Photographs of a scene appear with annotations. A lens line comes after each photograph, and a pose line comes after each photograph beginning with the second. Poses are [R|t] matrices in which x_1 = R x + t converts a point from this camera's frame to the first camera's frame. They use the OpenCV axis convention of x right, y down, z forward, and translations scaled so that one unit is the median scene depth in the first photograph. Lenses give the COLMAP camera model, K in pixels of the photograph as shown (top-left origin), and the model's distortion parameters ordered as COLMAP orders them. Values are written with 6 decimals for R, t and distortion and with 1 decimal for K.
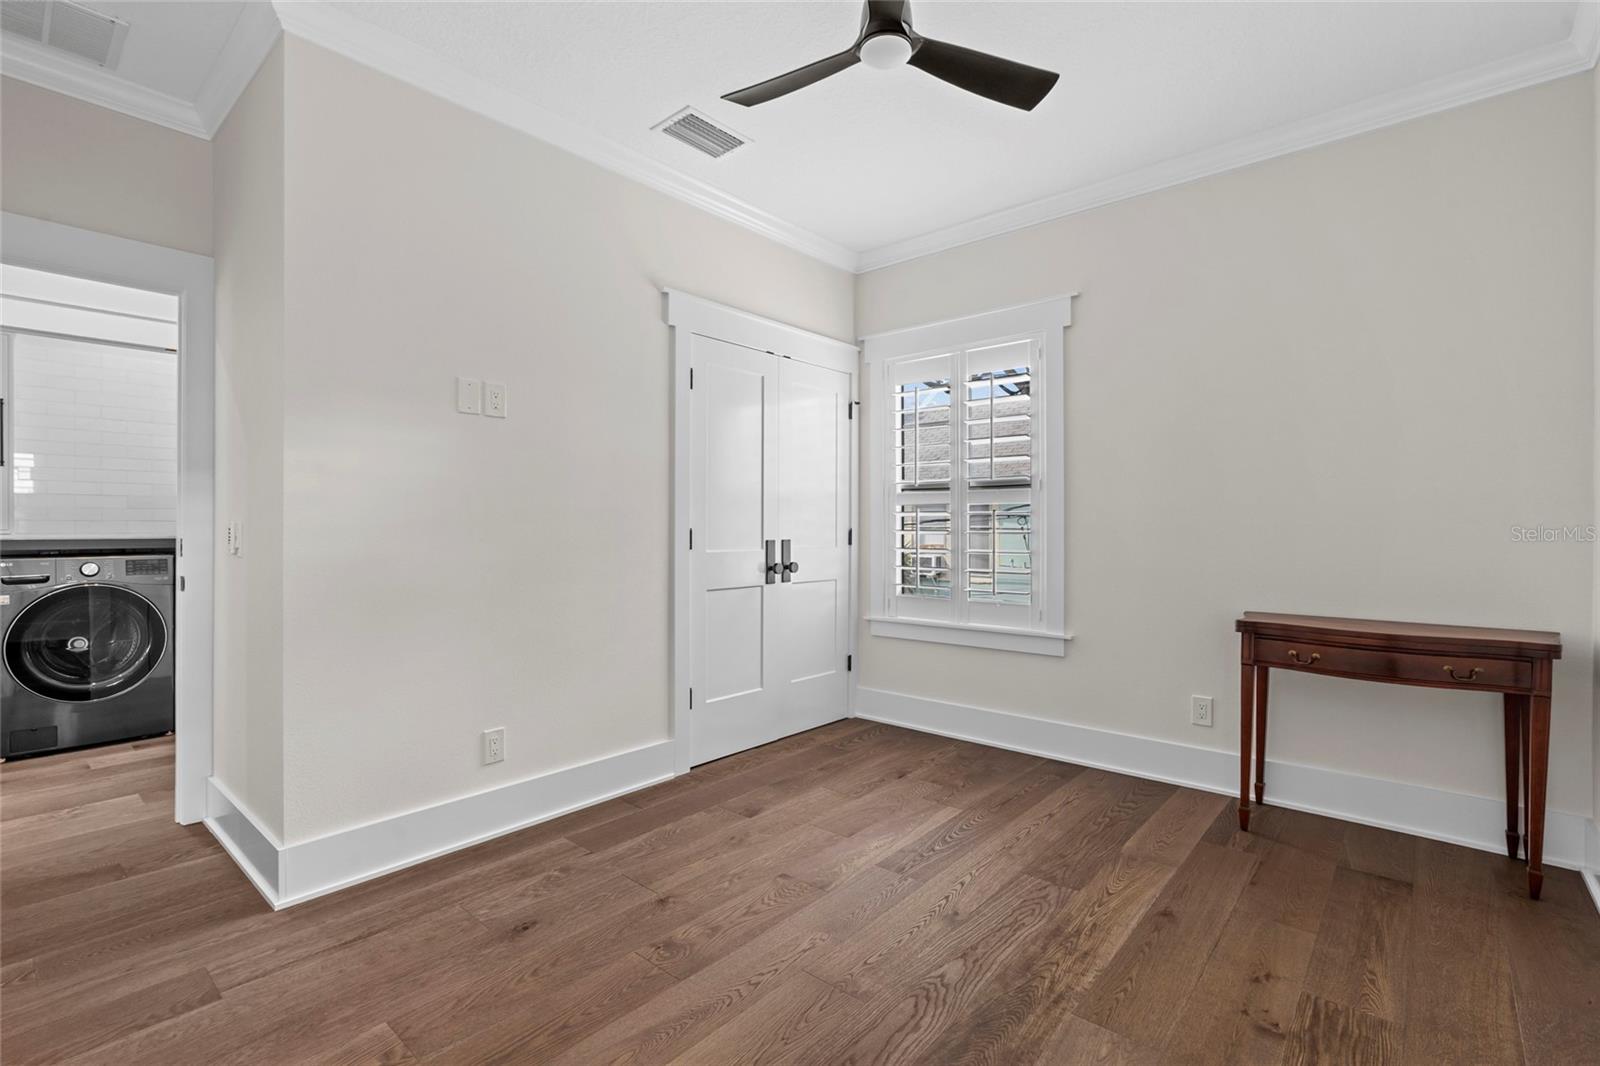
lens RADIAL K [[725.4, 0, 802.7], [0, 725.4, 527.6], [0, 0, 1]] dist [-0.003419, -0.000696]
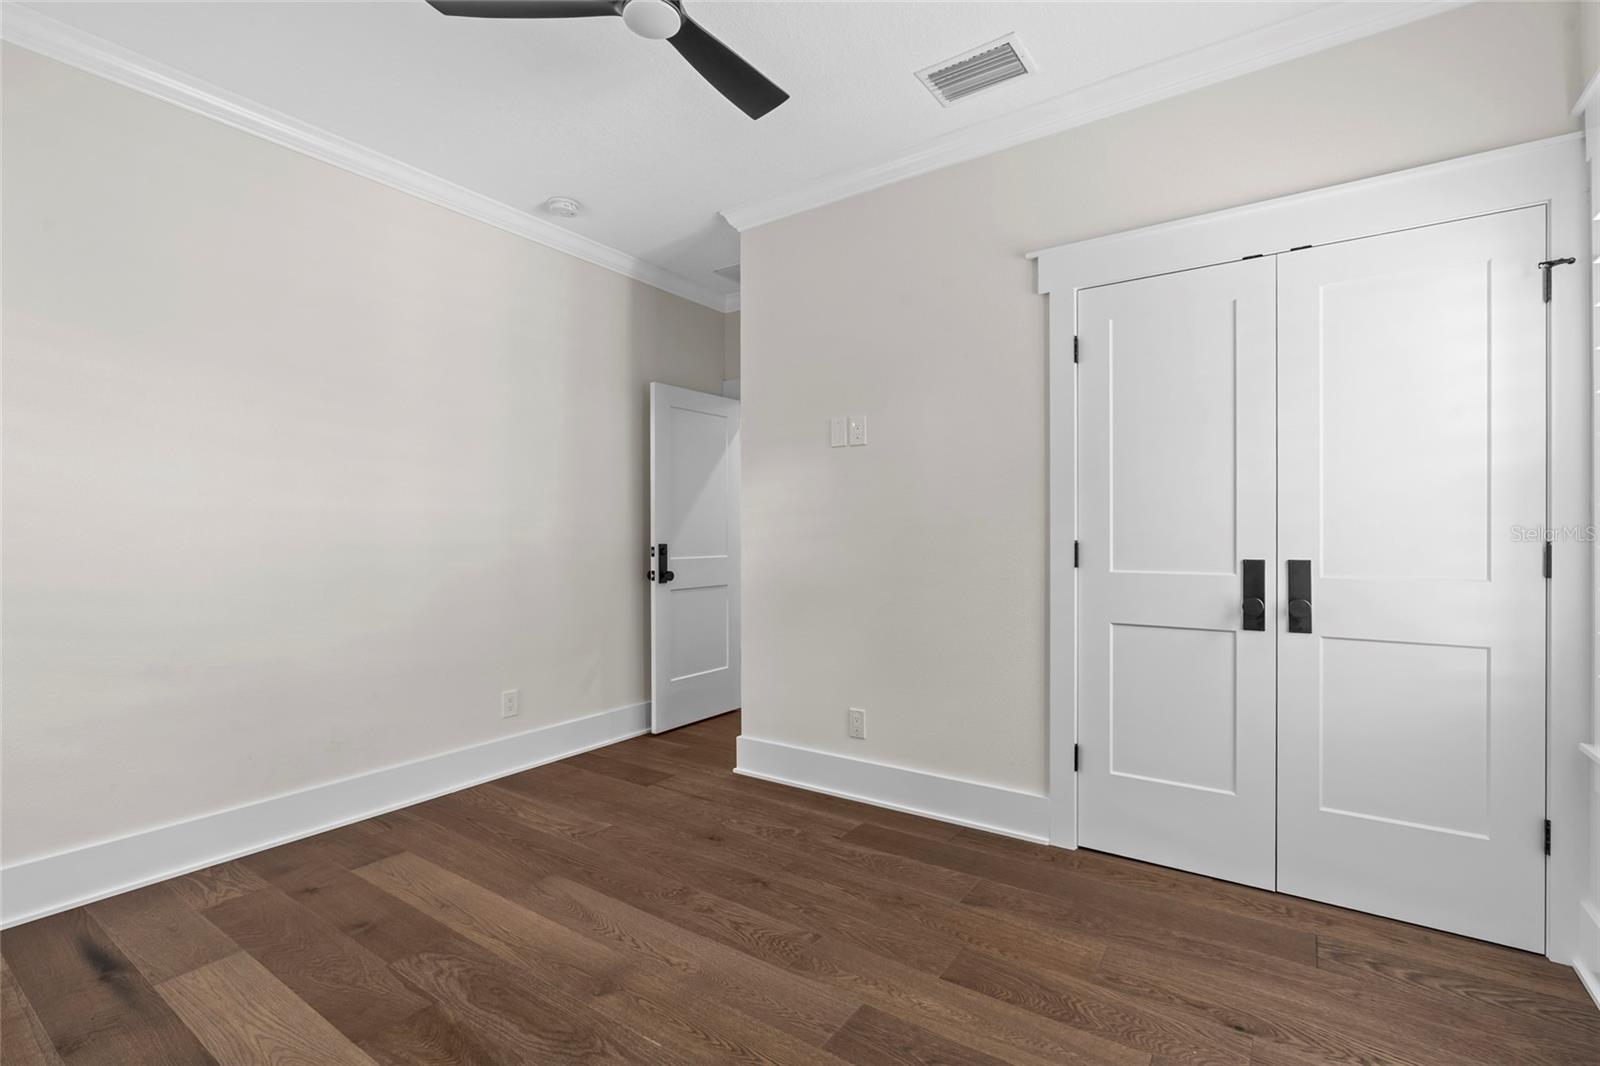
lens RADIAL K [[721.9, 0, 800.0], [0, 721.9, 533.0], [0, 0, 1]] dist [-0.002321, -0.000173]
pose [[0.112849, -0.009216, -0.993569, 0.734105], [-0.002241, 0.999952, -0.009530, 0.002459], [0.993610, 0.003301, 0.112823, 0.771046]]
